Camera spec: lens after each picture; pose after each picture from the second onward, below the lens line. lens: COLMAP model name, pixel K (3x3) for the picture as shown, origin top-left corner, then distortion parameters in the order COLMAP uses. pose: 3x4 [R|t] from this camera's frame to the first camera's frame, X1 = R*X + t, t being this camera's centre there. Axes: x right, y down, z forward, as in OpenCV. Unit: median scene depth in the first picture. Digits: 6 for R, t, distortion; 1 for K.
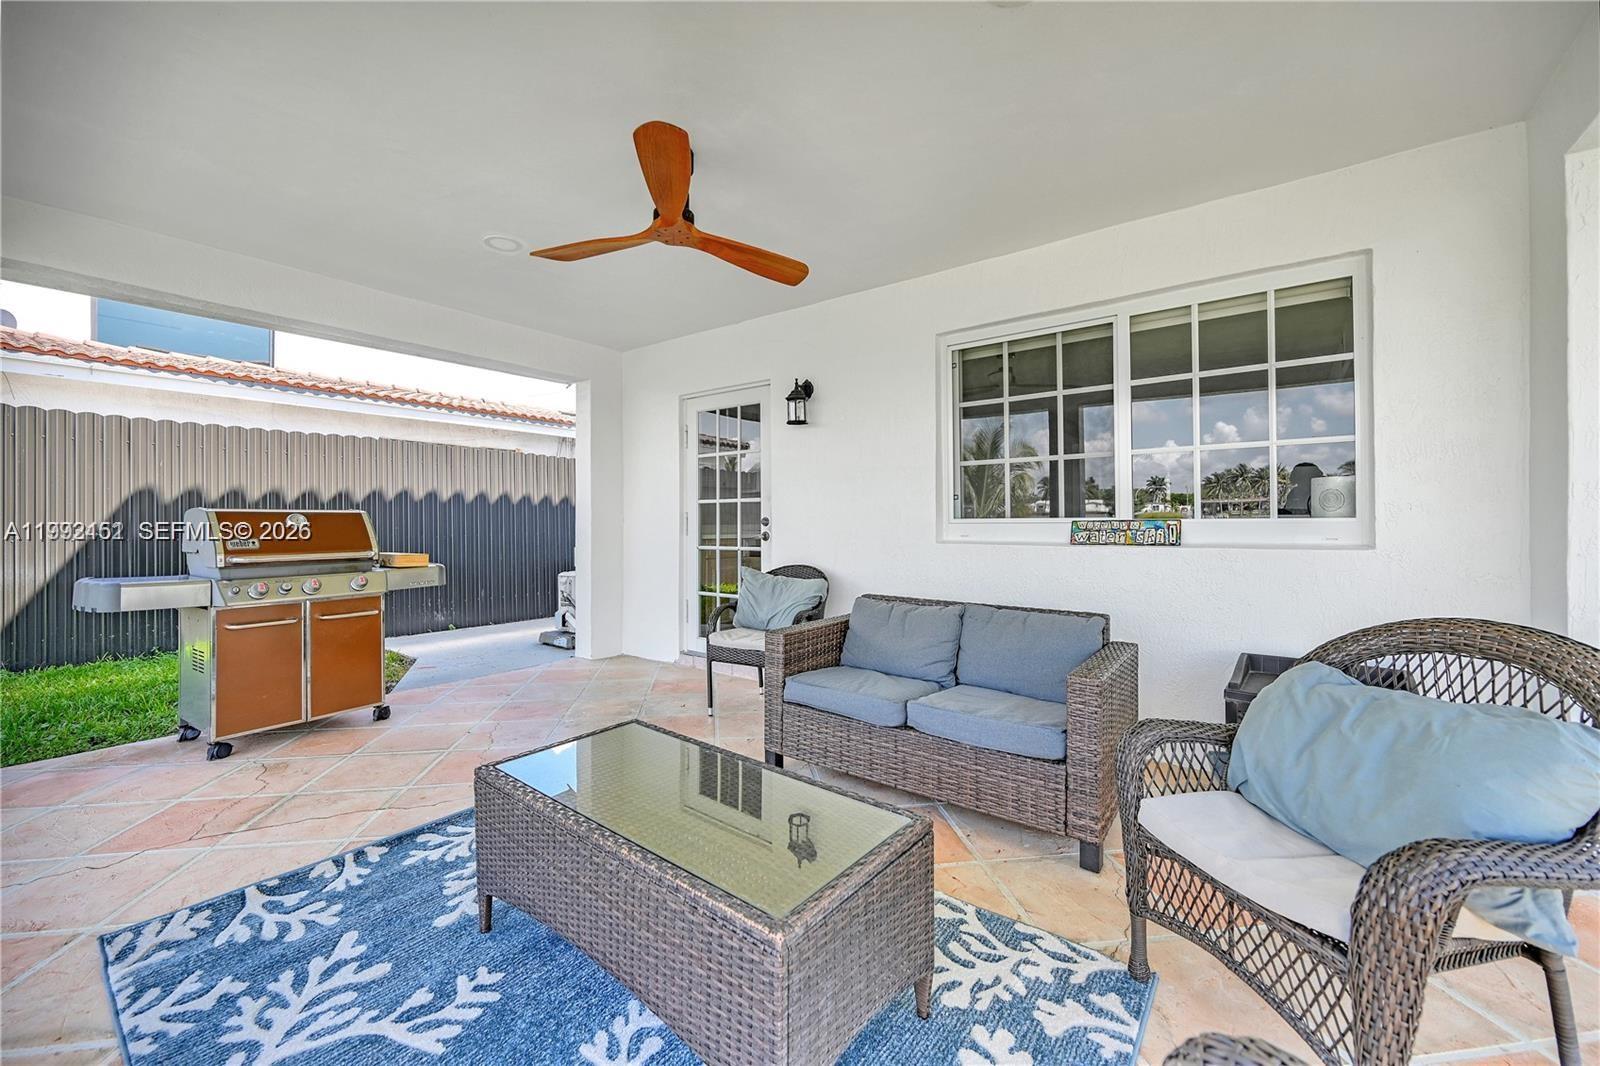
lens RADIAL K [[637.8, 0, 804.2], [0, 637.8, 534.1], [0, 0, 1]] dist [-0.000352, -0.000039]
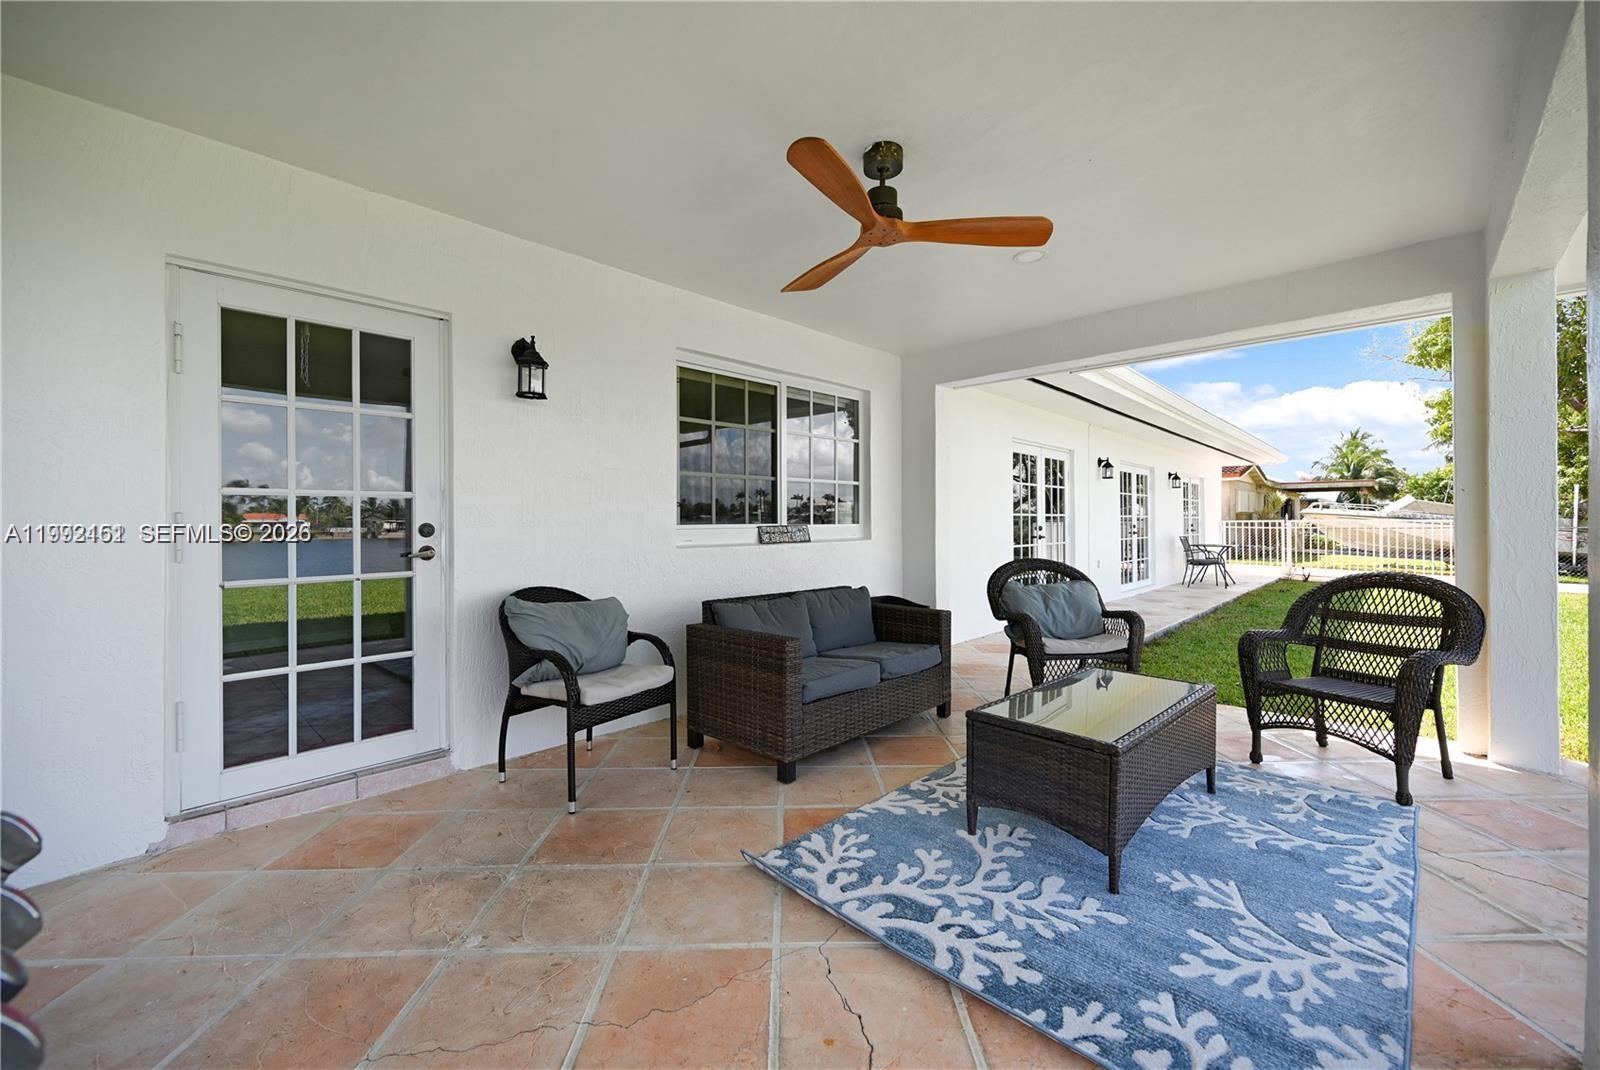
lens RADIAL K [[637.8, 0, 804.2], [0, 637.8, 536.1], [0, 0, 1]] dist [-0.000352, -0.000039]
pose [[0.114447, -0.019934, 0.993229, -1.603770], [0.025021, 0.999539, 0.017178, -0.036680], [-0.993114, 0.022886, 0.114893, 1.347047]]
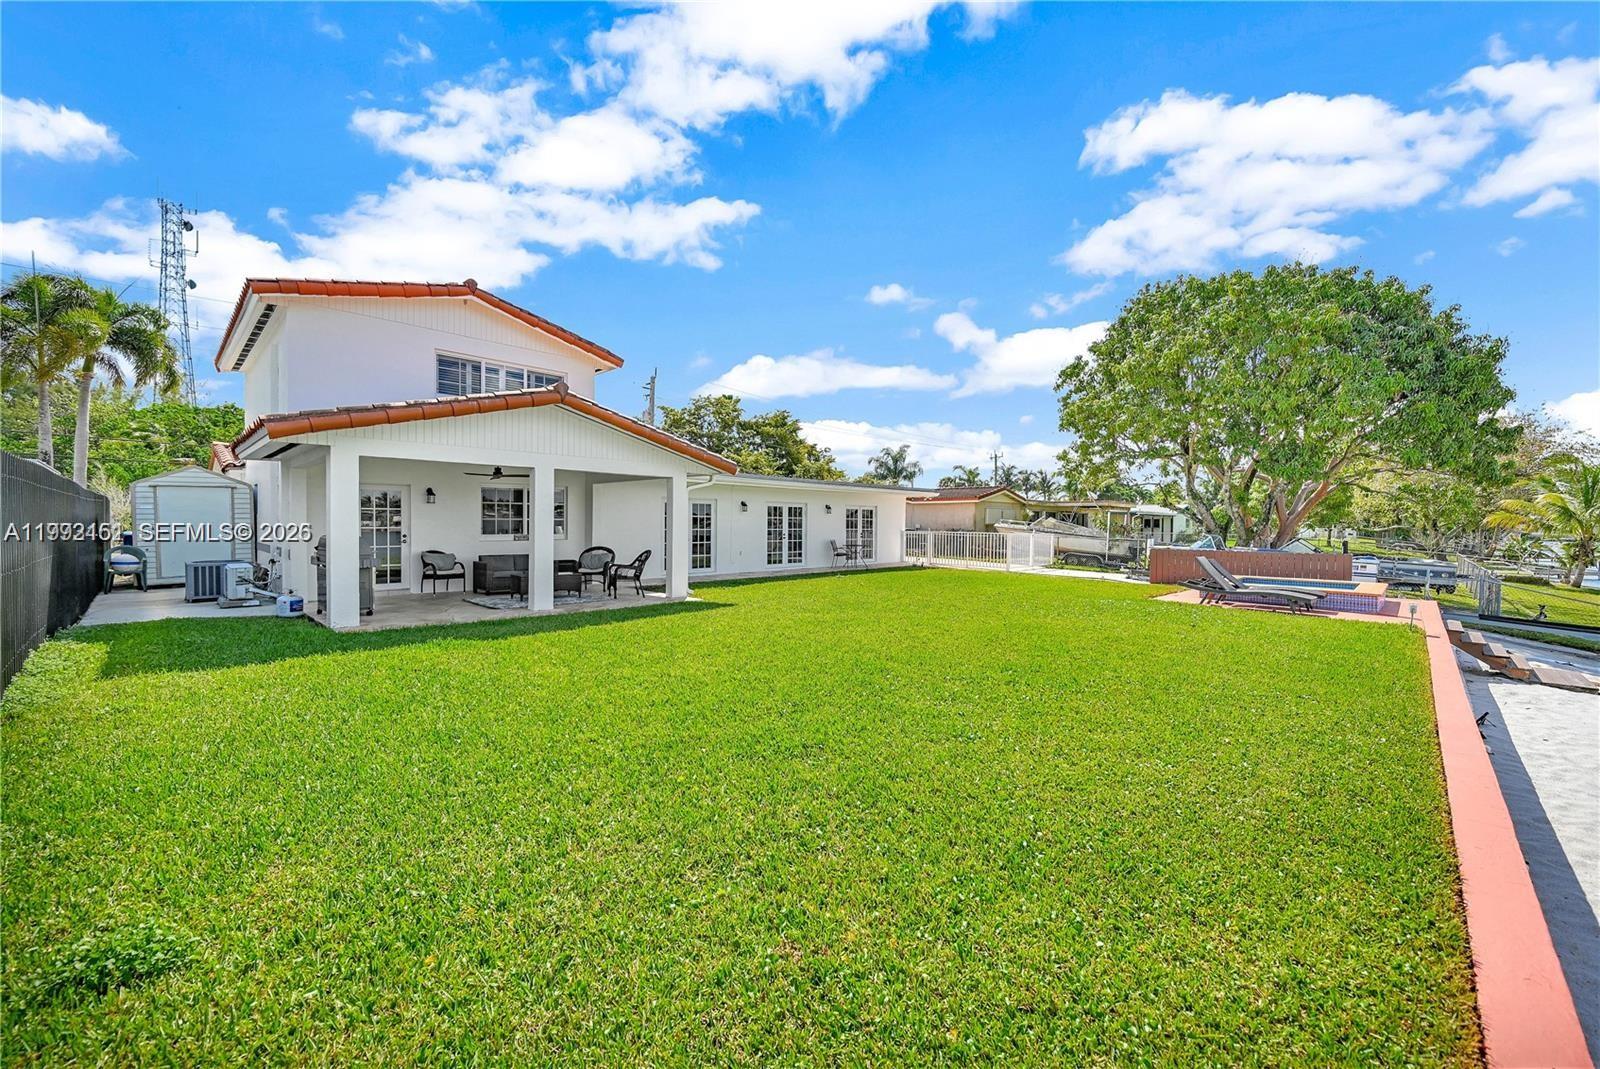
lens RADIAL K [[637.8, 0, 804.2], [0, 637.8, 535.6], [0, 0, 1]] dist [-0.000352, -0.000039]
pose [[0.114399, -0.010572, 0.993379, -6.306050], [0.017369, 0.999812, 0.008640, -0.037194], [-0.993283, 0.016266, 0.114562, -2.470976]]
